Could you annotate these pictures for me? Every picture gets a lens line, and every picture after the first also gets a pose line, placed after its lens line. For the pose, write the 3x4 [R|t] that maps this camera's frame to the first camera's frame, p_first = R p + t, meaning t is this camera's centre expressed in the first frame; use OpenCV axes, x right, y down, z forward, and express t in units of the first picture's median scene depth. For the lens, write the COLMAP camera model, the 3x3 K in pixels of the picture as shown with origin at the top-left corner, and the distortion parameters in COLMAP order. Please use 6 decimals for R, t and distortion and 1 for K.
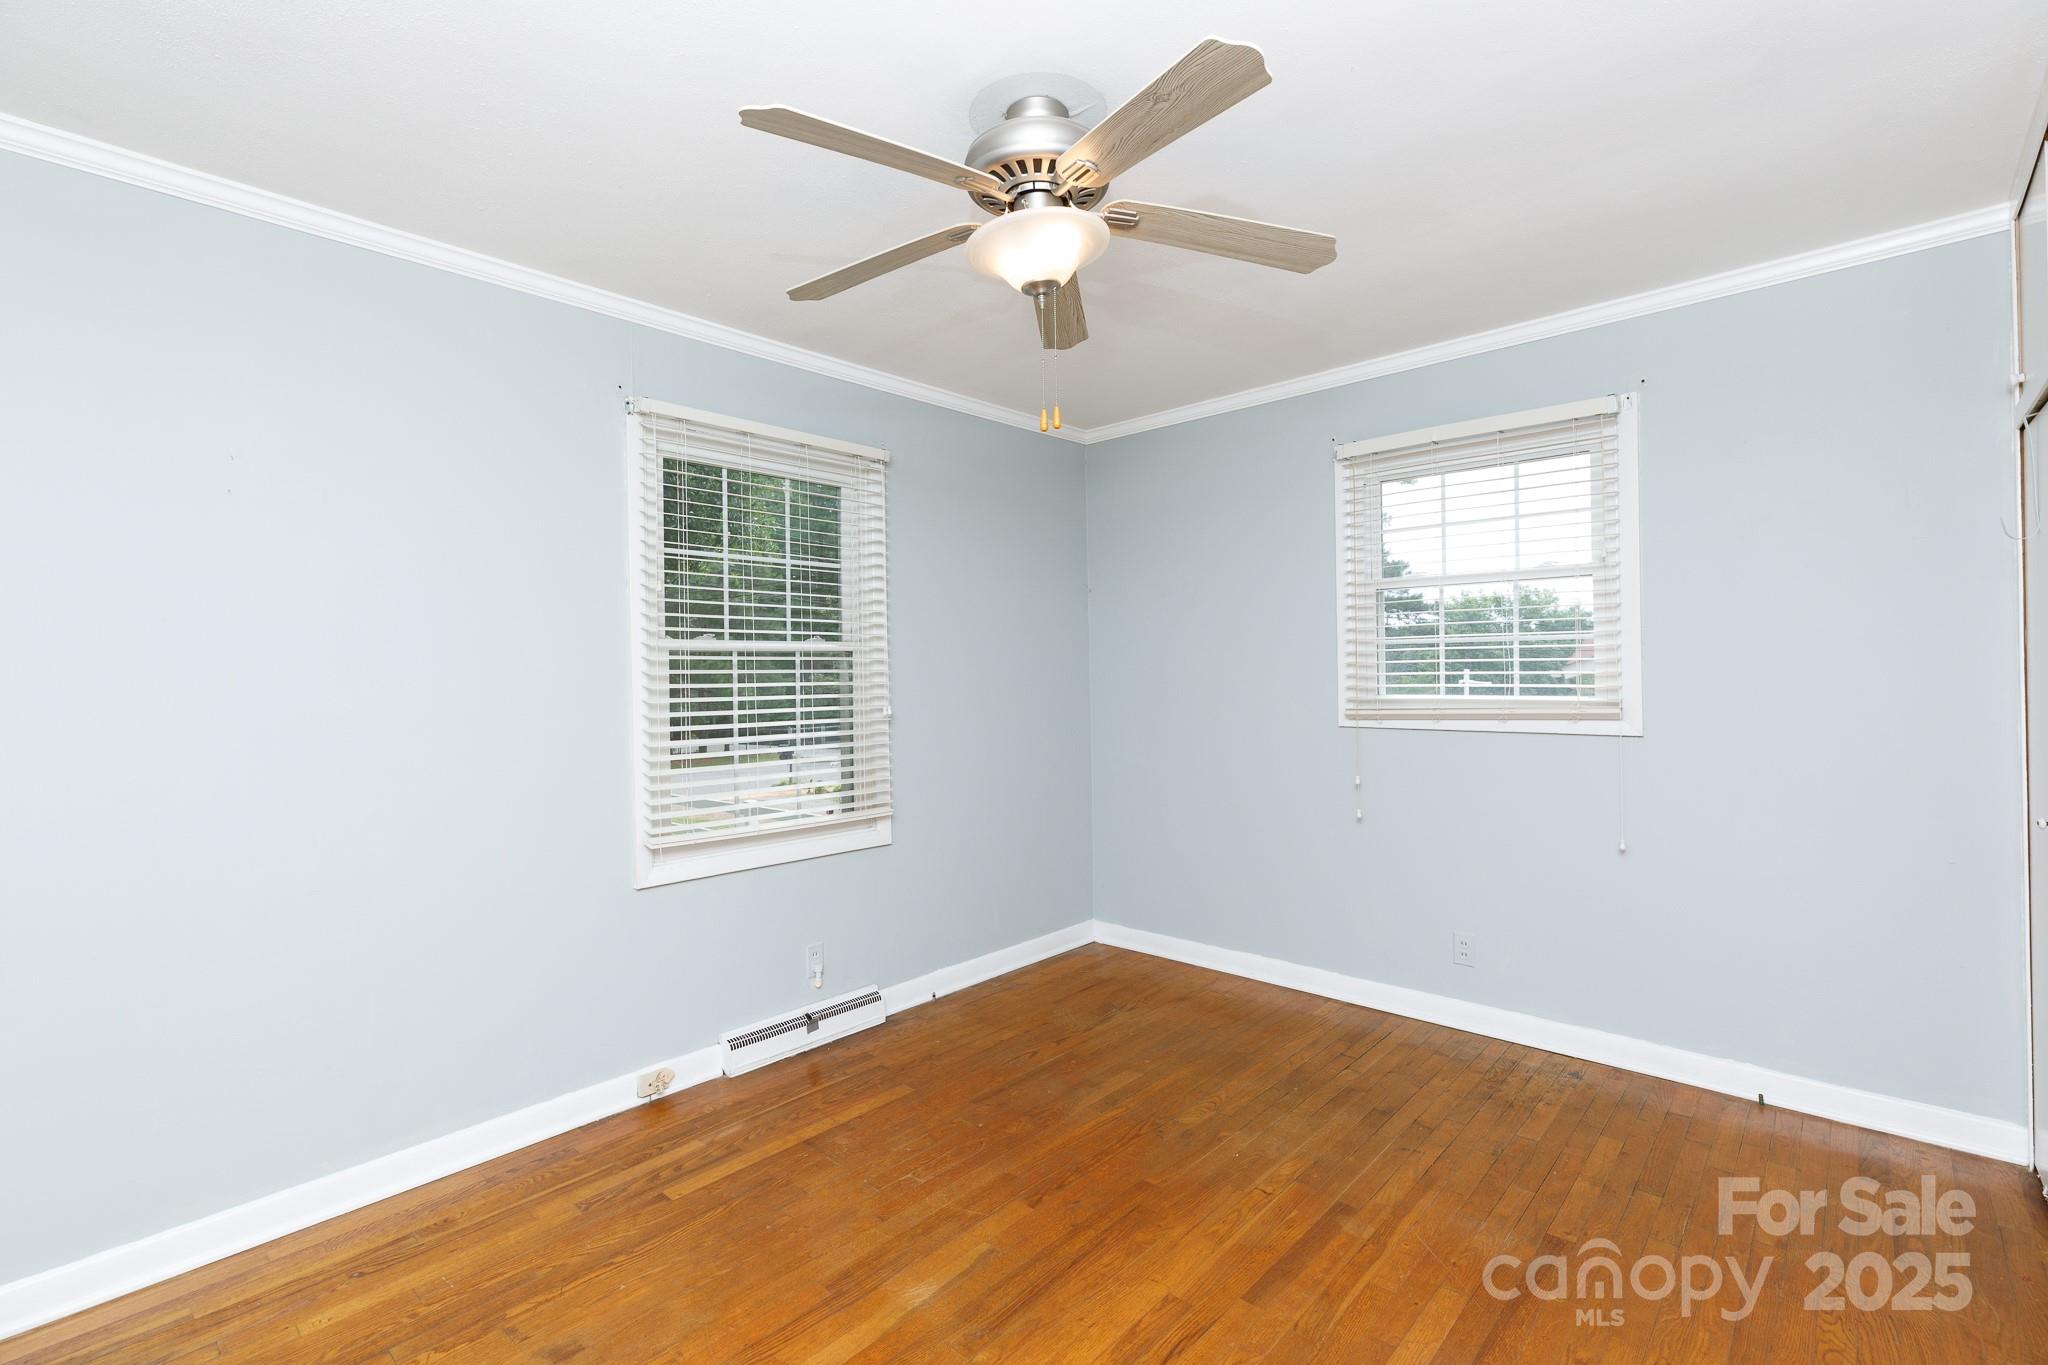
lens RADIAL K [[914.8, 0, 1024.2], [0, 914.8, 667.2], [0, 0, 1]] dist [-0.000692, 0.000015]
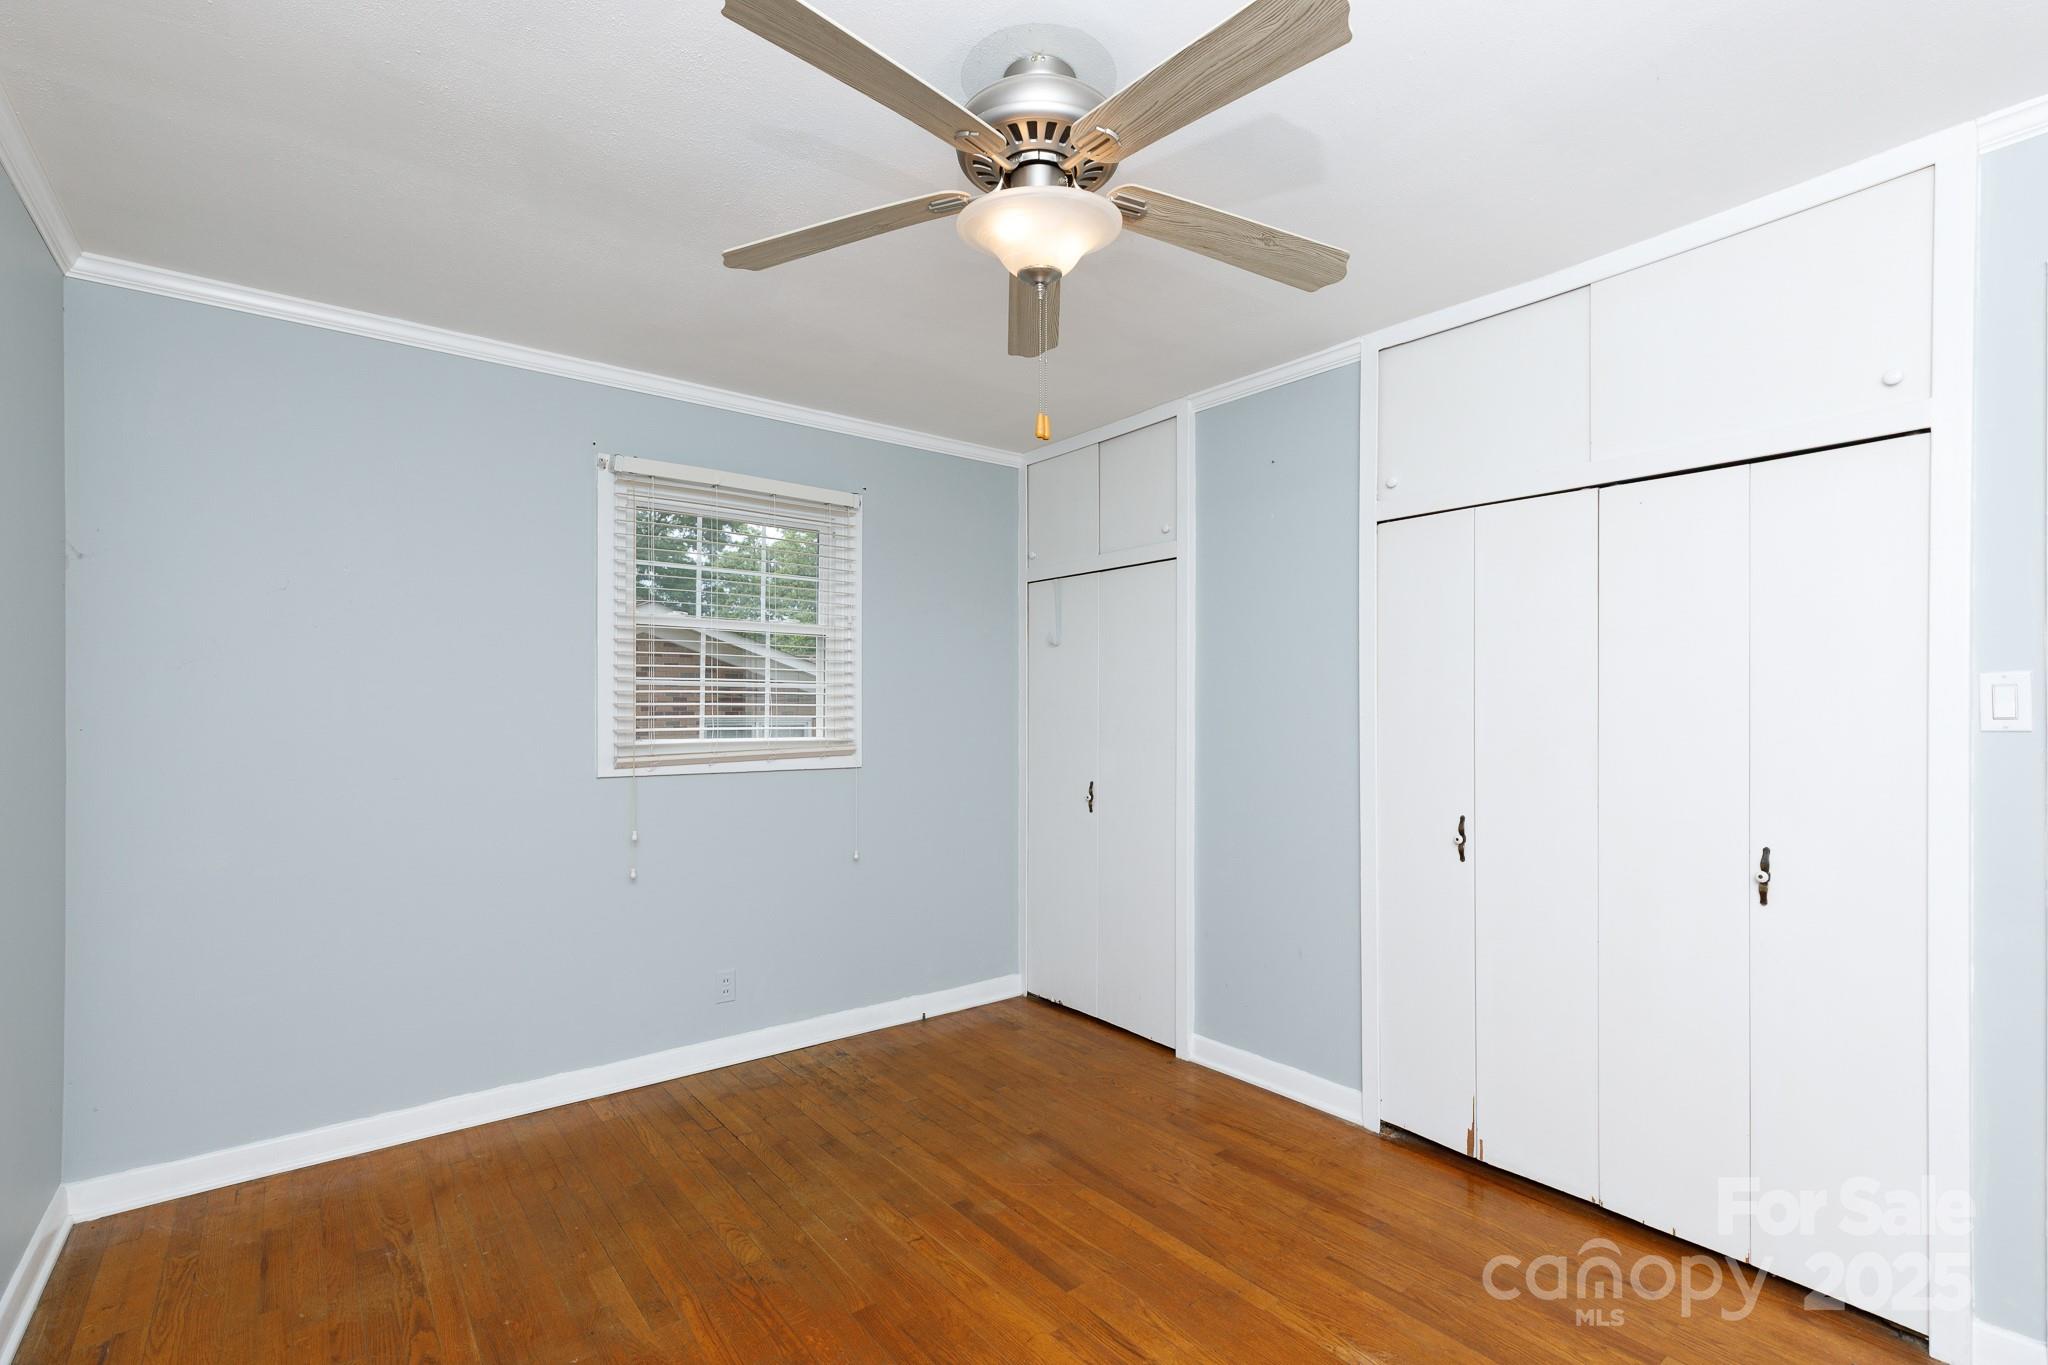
lens RADIAL K [[932.1, 0, 1029.7], [0, 932.1, 706.1], [0, 0, 1]] dist [0.002367, -0.000130]
pose [[0.156514, 0.016179, 0.987543, -0.599779], [-0.007727, 0.999855, -0.015156, 0.009523], [-0.987645, -0.005259, 0.156617, 0.601096]]
